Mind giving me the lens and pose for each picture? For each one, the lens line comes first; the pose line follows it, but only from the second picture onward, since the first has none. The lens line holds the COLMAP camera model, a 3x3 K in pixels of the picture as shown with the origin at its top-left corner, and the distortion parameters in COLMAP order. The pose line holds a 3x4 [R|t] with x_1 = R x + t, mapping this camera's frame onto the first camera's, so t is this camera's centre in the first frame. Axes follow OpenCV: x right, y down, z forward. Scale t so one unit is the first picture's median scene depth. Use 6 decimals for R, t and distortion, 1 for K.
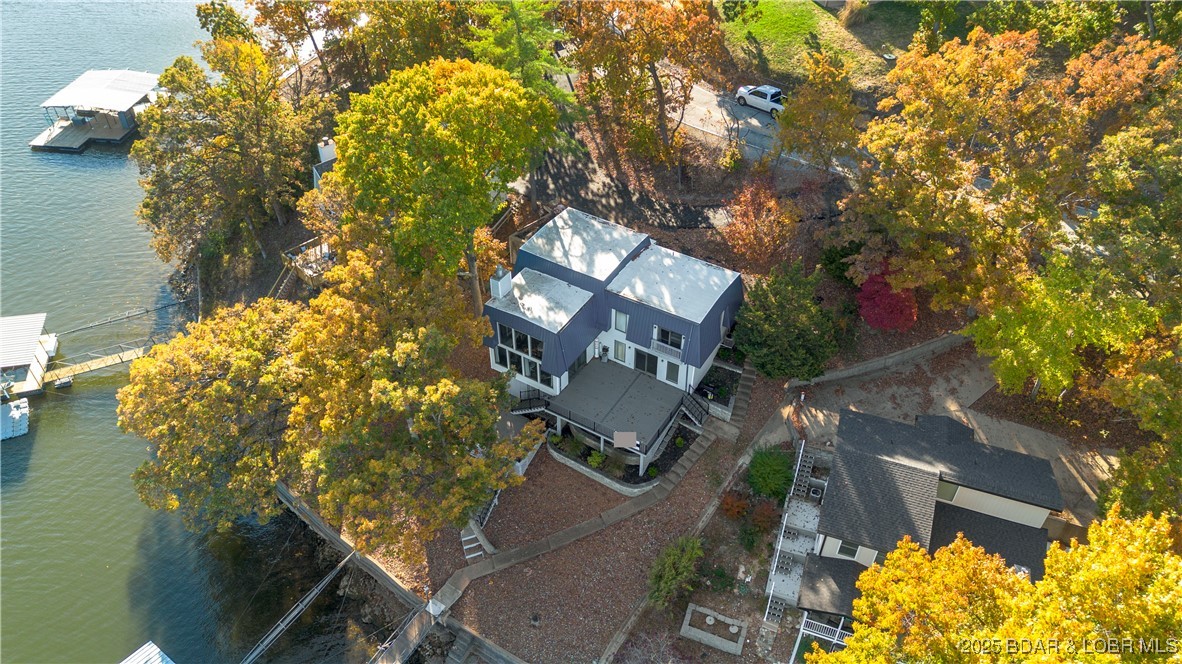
lens RADIAL K [[846.9, 0, 591.0], [0, 846.9, 332.0], [0, 0, 1]] dist [0.063457, -0.081266]
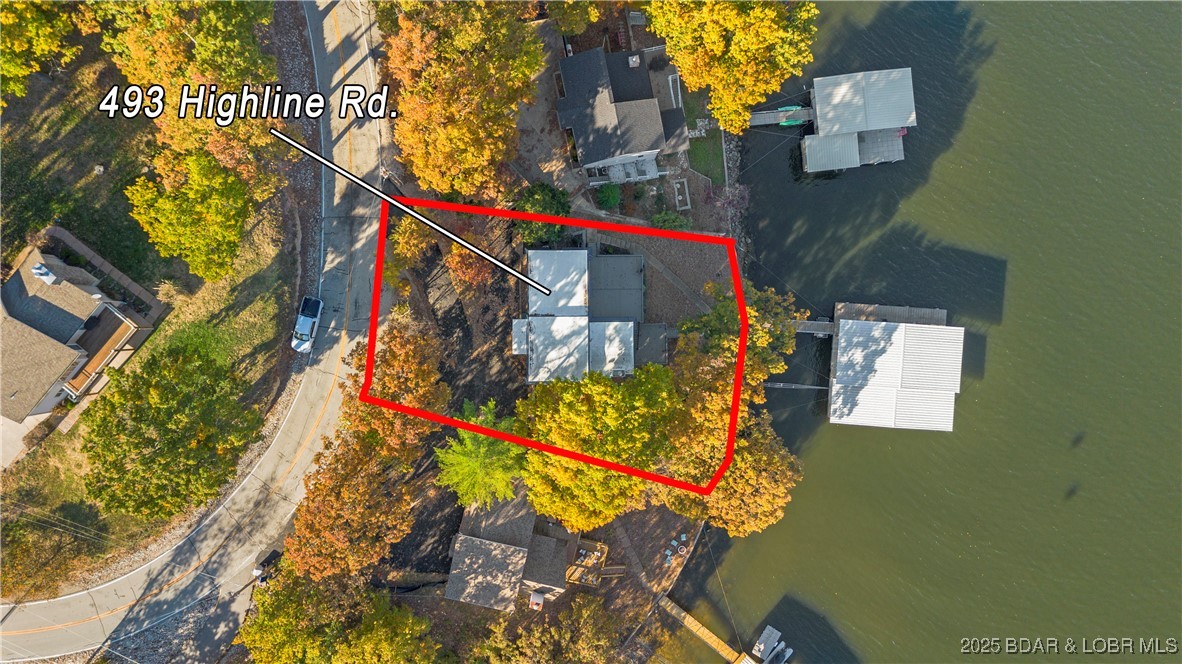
lens RADIAL K [[846.9, 0, 591.0], [0, 846.9, 332.0], [0, 0, 1]] dist [0.063457, -0.081266]
pose [[-0.517606, -0.855193, -0.026988, 0.028425], [0.566066, -0.365923, 0.738694, -1.218793], [-0.641602, 0.367075, 0.673500, -0.083281]]
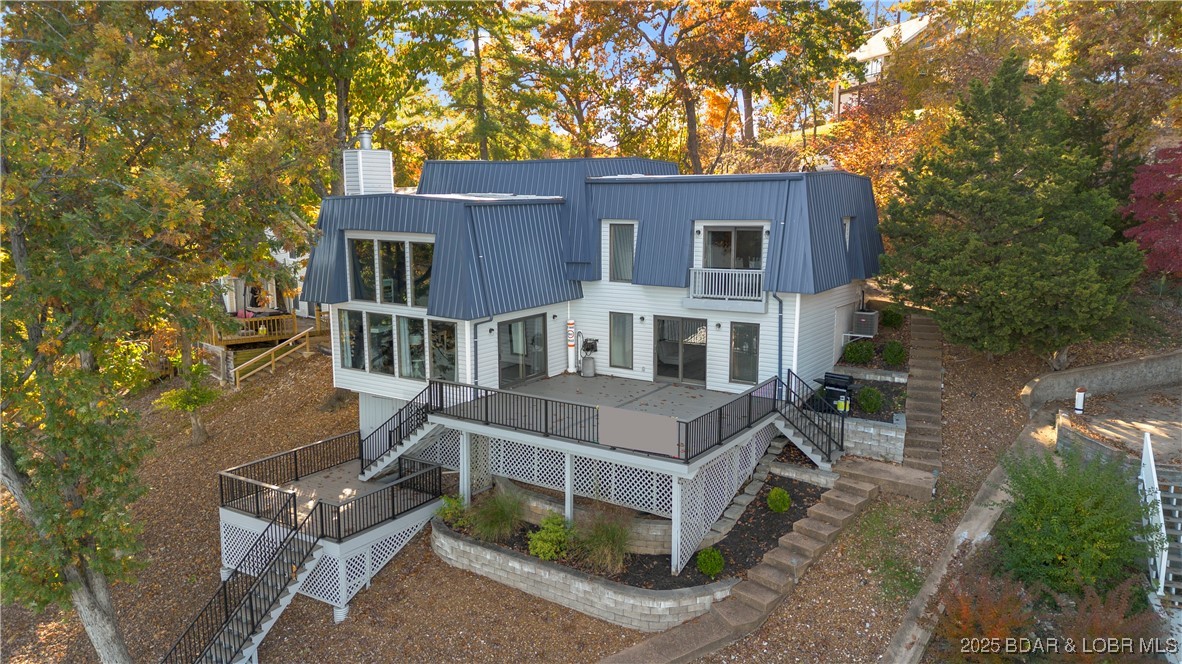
lens RADIAL K [[846.9, 0, 591.0], [0, 846.9, 332.0], [0, 0, 1]] dist [0.063457, -0.081266]
pose [[0.999418, 0.002553, -0.034015, 0.034666], [-0.019953, 0.852540, -0.522280, 0.261573], [0.027665, 0.522655, 0.852095, 0.635704]]
